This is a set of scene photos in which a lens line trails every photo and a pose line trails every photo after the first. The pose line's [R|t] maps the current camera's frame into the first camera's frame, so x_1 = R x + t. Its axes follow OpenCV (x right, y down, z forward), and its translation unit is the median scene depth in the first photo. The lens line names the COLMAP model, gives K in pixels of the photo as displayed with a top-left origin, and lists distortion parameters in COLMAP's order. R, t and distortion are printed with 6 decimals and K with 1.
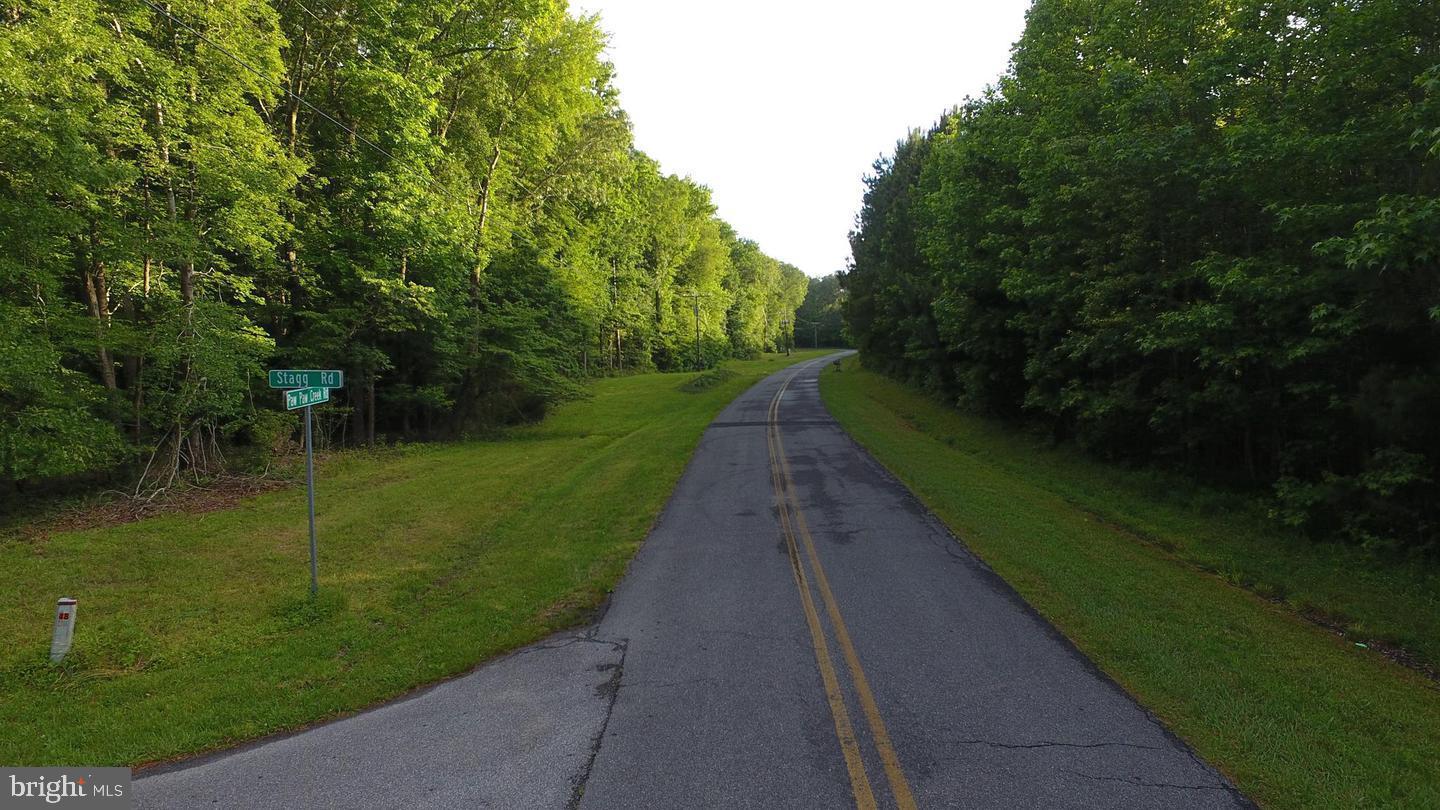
lens RADIAL K [[856.8, 0, 749.5], [0, 856.8, 408.2], [0, 0, 1]] dist [-0.005303, -0.000491]
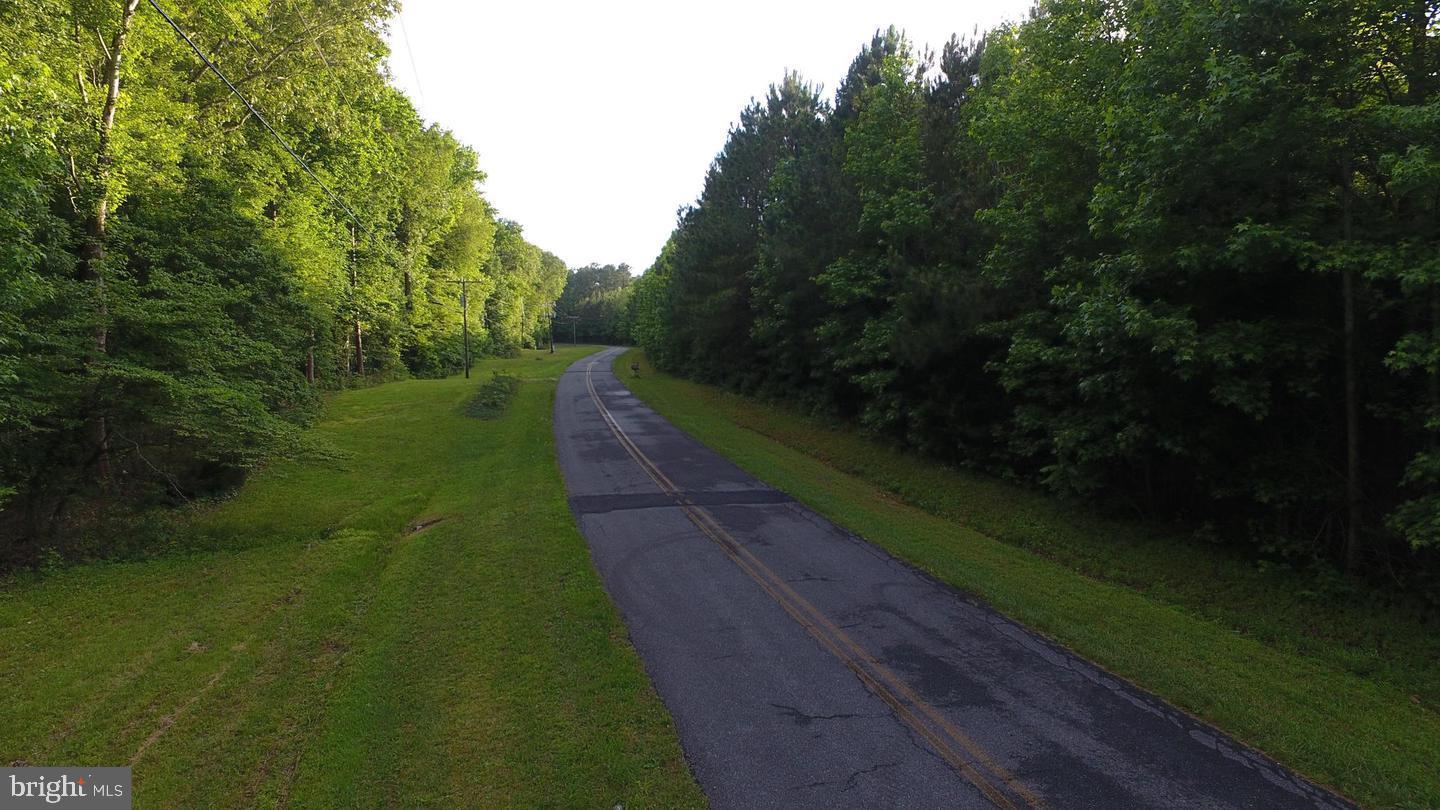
lens RADIAL K [[856.8, 0, 749.5], [0, 856.8, 408.2], [0, 0, 1]] dist [-0.005303, -0.000491]
pose [[0.957393, 0.000314, 0.288787, -0.033992], [-0.001975, 0.999983, 0.005460, -0.016634], [-0.288781, -0.005798, 0.957378, 0.147777]]
